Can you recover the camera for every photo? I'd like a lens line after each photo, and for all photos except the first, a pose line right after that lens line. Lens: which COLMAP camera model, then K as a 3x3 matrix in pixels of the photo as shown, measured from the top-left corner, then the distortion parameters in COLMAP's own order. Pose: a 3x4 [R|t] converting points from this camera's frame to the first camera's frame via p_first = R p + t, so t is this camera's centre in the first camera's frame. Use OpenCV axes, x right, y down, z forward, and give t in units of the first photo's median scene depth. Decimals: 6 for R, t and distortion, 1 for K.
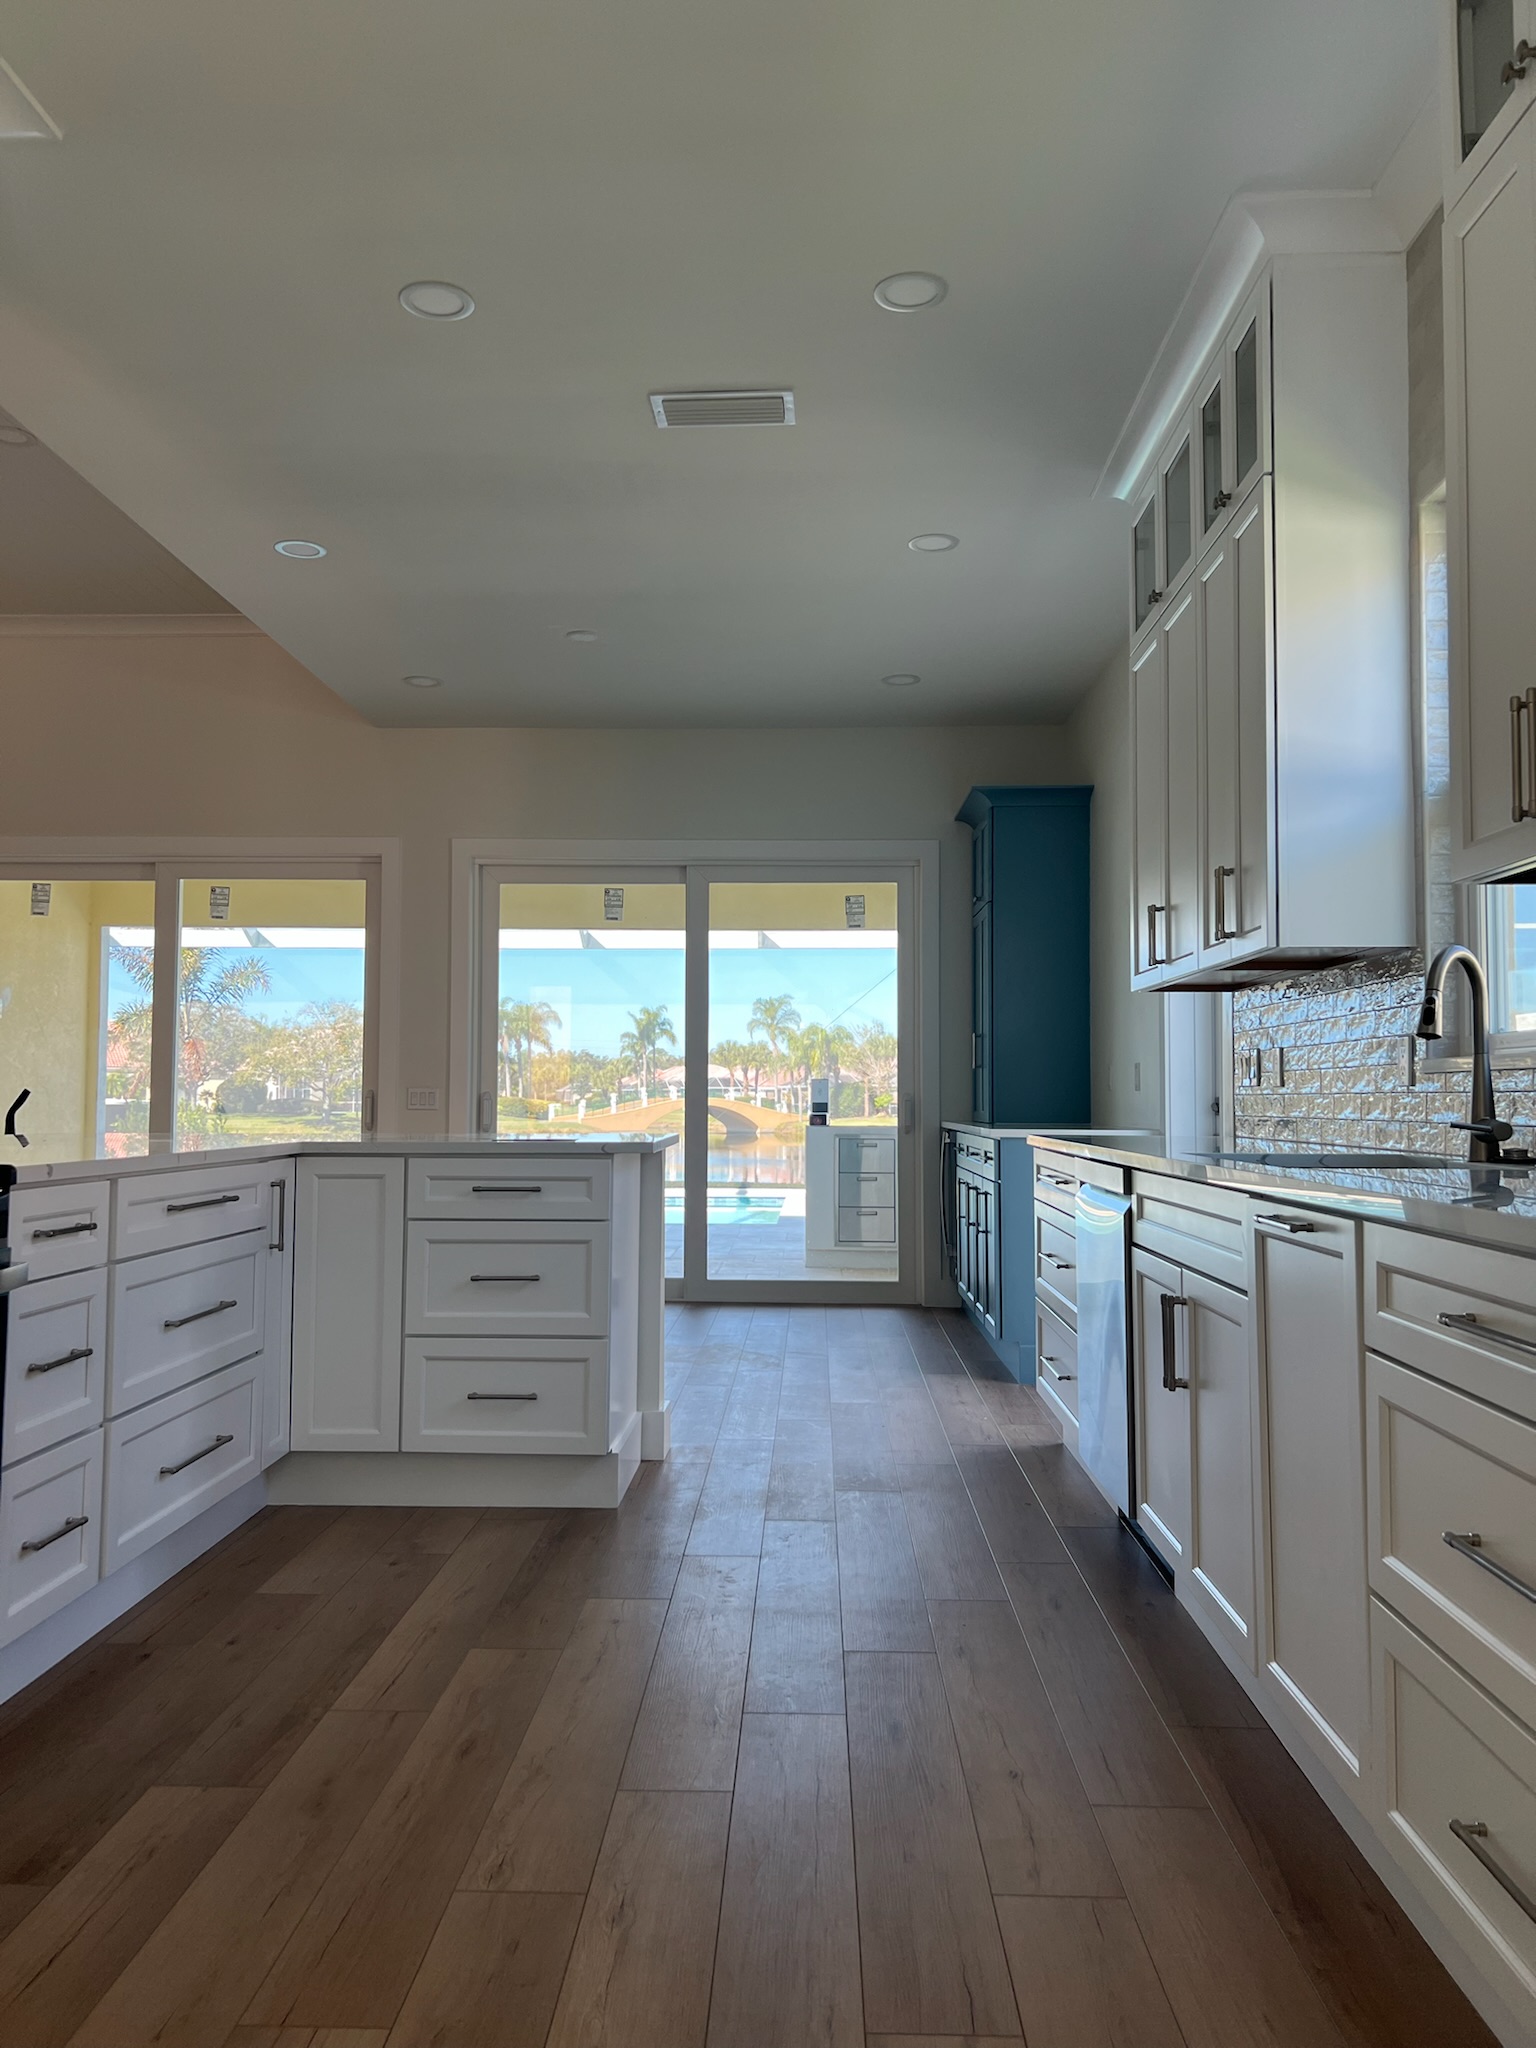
lens RADIAL K [[1536.8, 0, 742.5], [0, 1536.8, 1018.5], [0, 0, 1]] dist [0.041004, -0.034941]
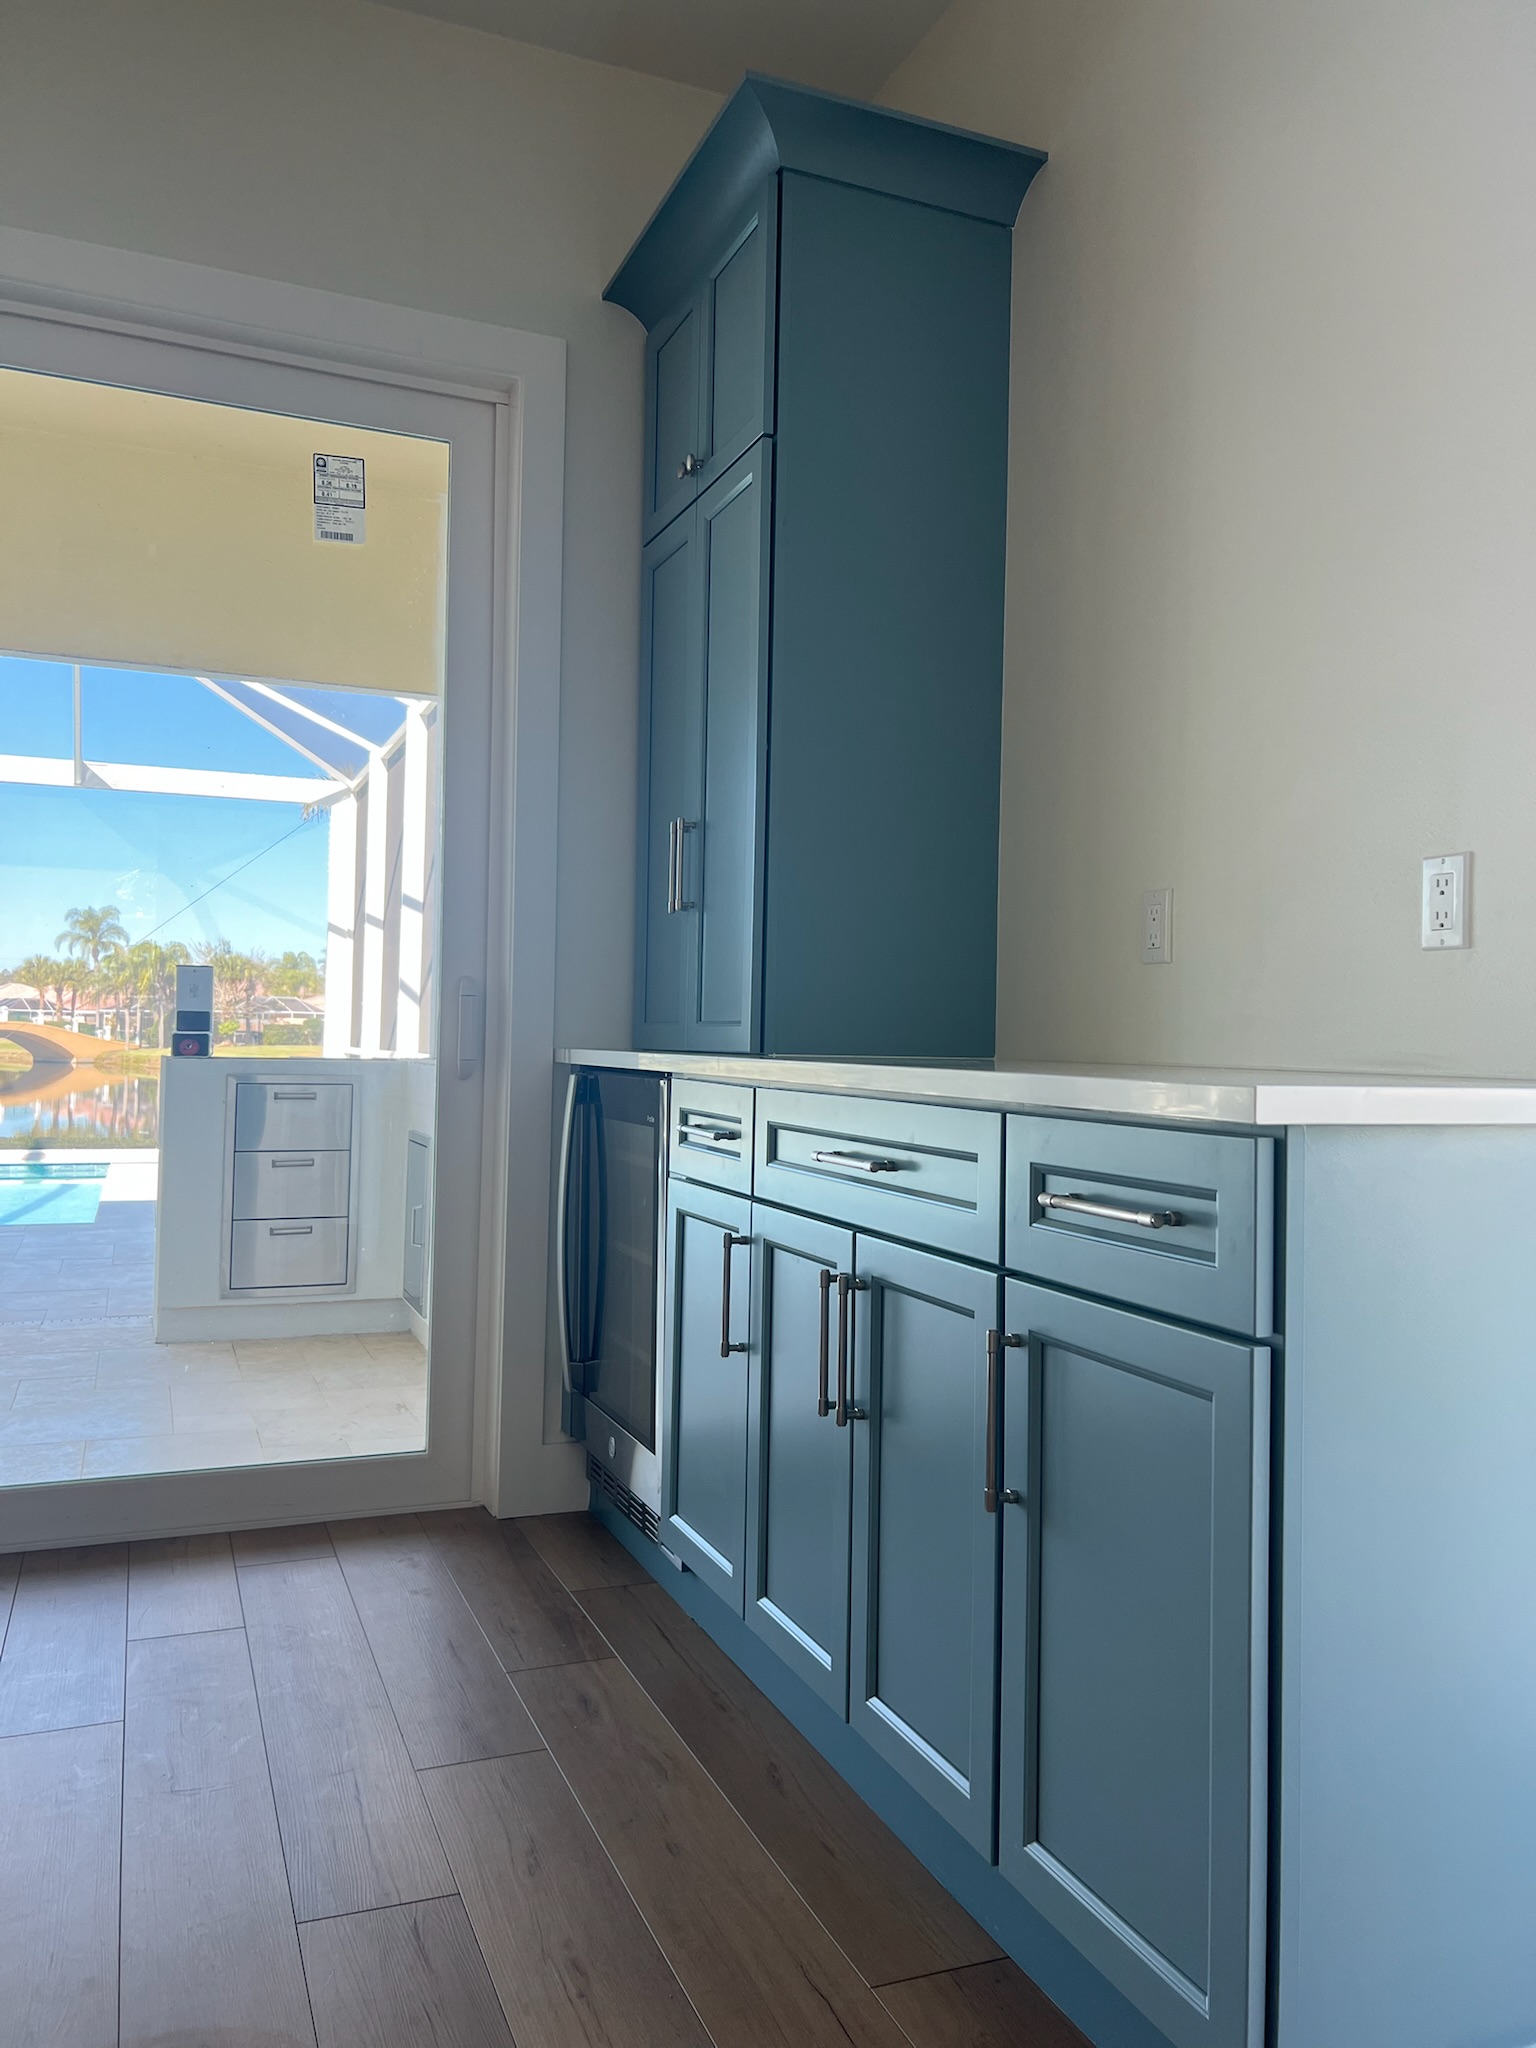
lens RADIAL K [[1529.8, 0, 768.0], [0, 1529.8, 1024.0], [0, 0, 1]] dist [0.032619, -0.042521]
pose [[0.907334, 0.019487, 0.419958, 0.010749], [-0.039426, 0.998467, 0.038849, 0.035091], [-0.418557, -0.051806, 0.906712, 0.509154]]
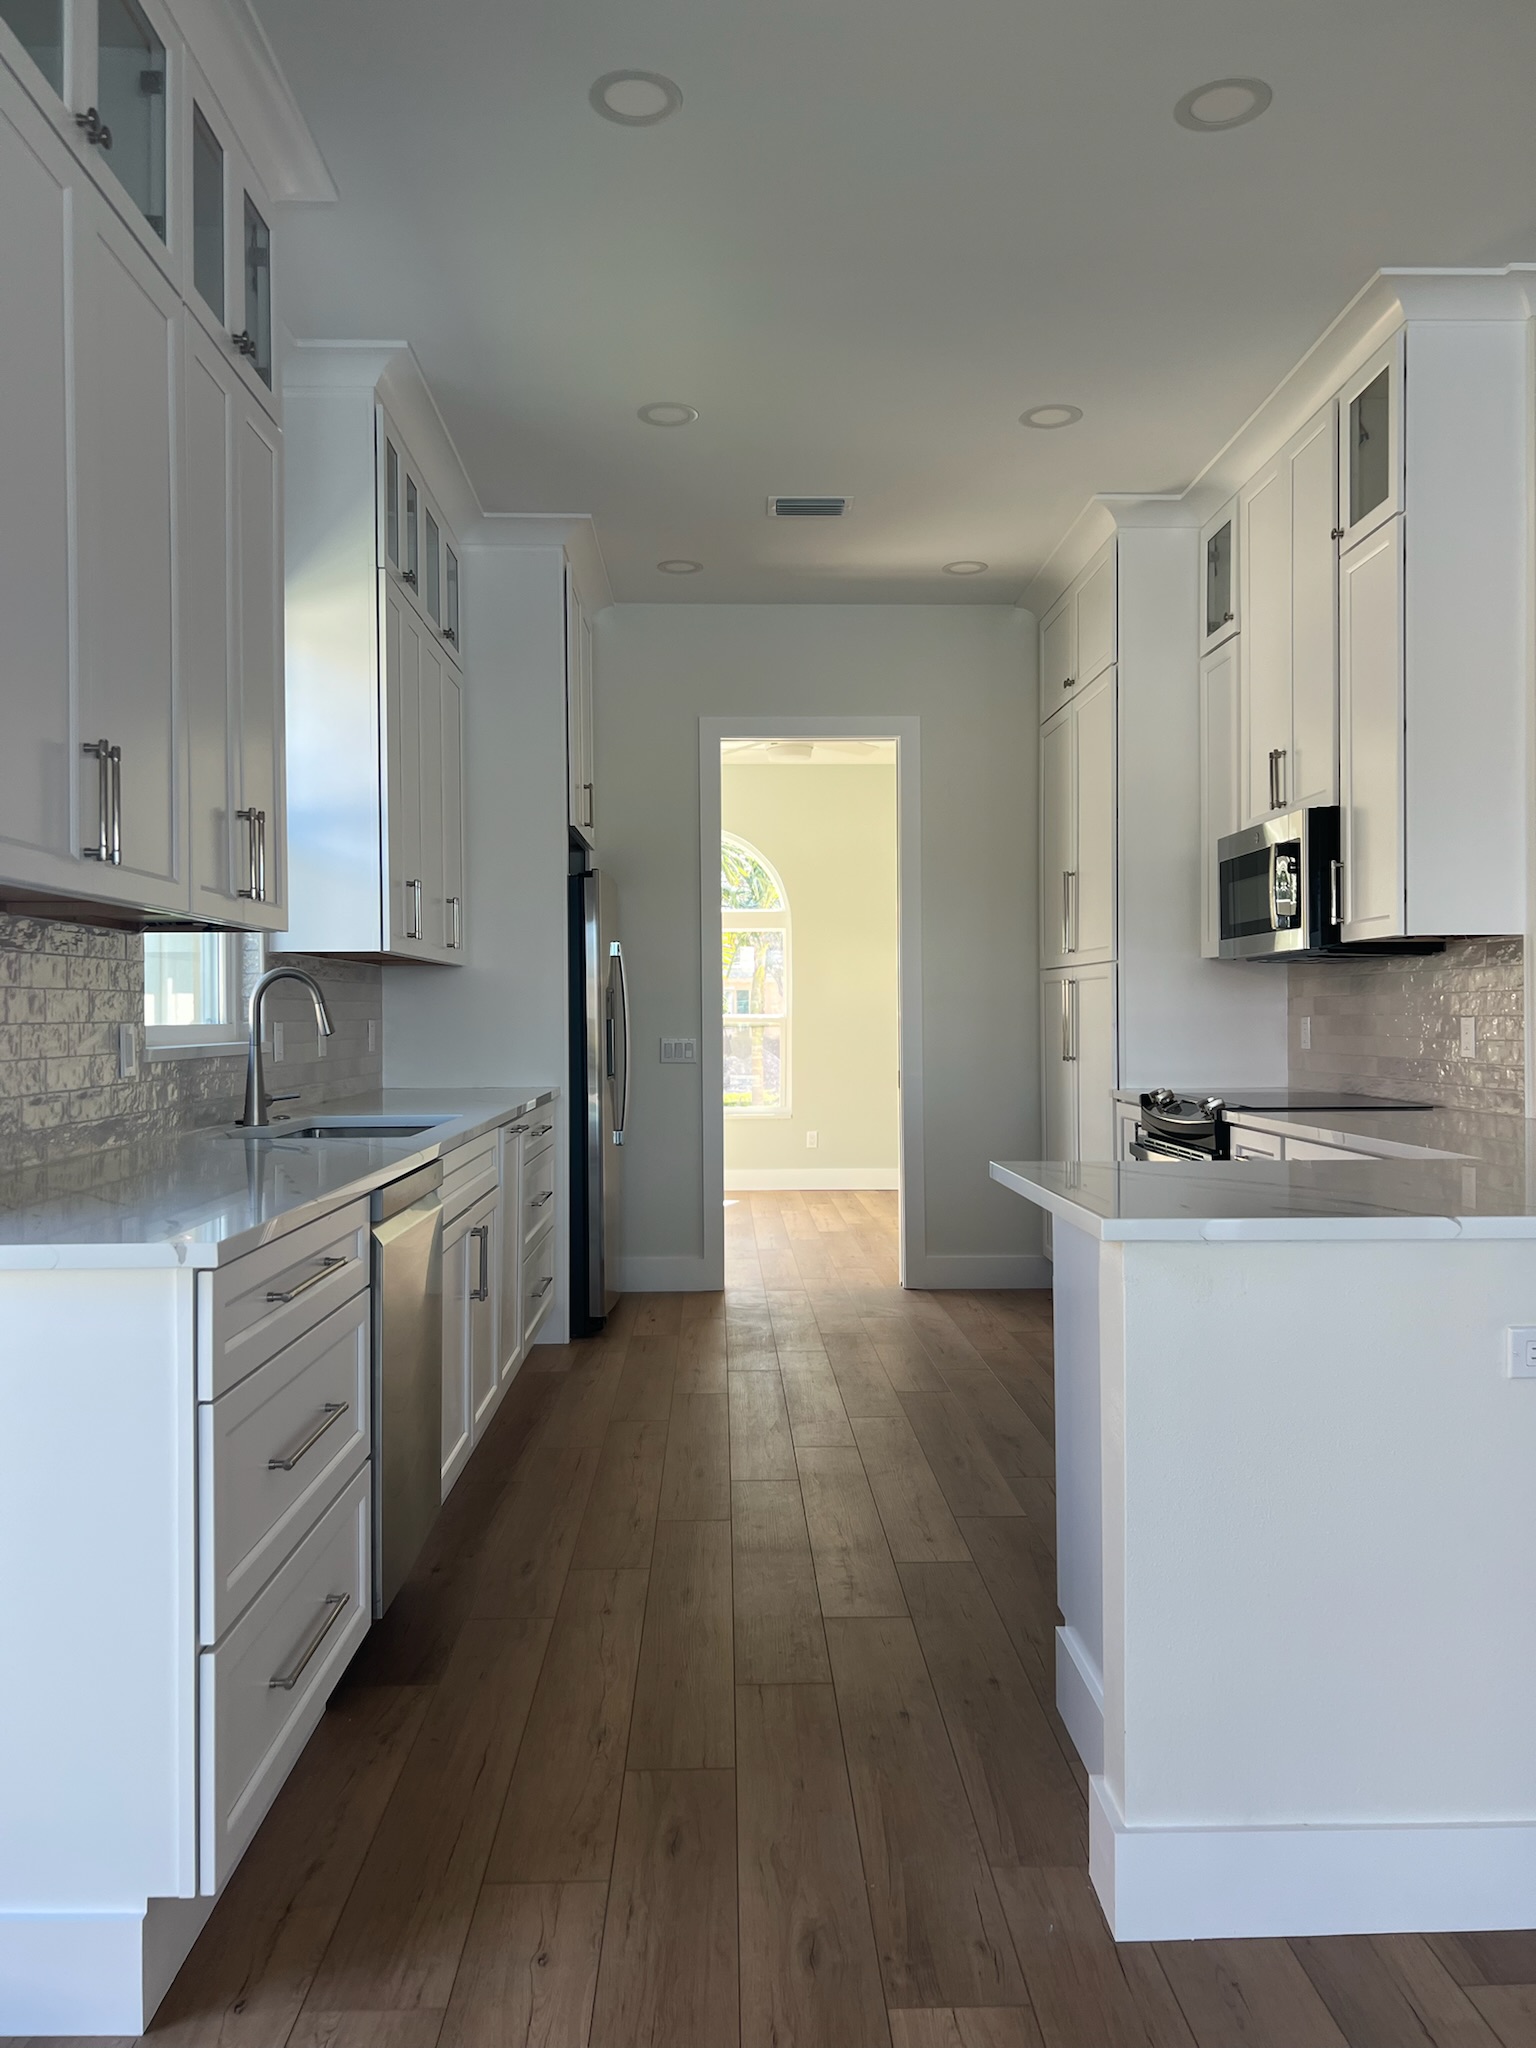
lens RADIAL K [[1536.8, 0, 742.5], [0, 1536.8, 1018.5], [0, 0, 1]] dist [0.041004, -0.034941]
pose [[-0.998141, 0.000657, -0.060942, 0.099608], [0.003804, 0.998664, -0.051542, 0.051009], [0.060827, -0.051678, -0.996810, 1.708032]]
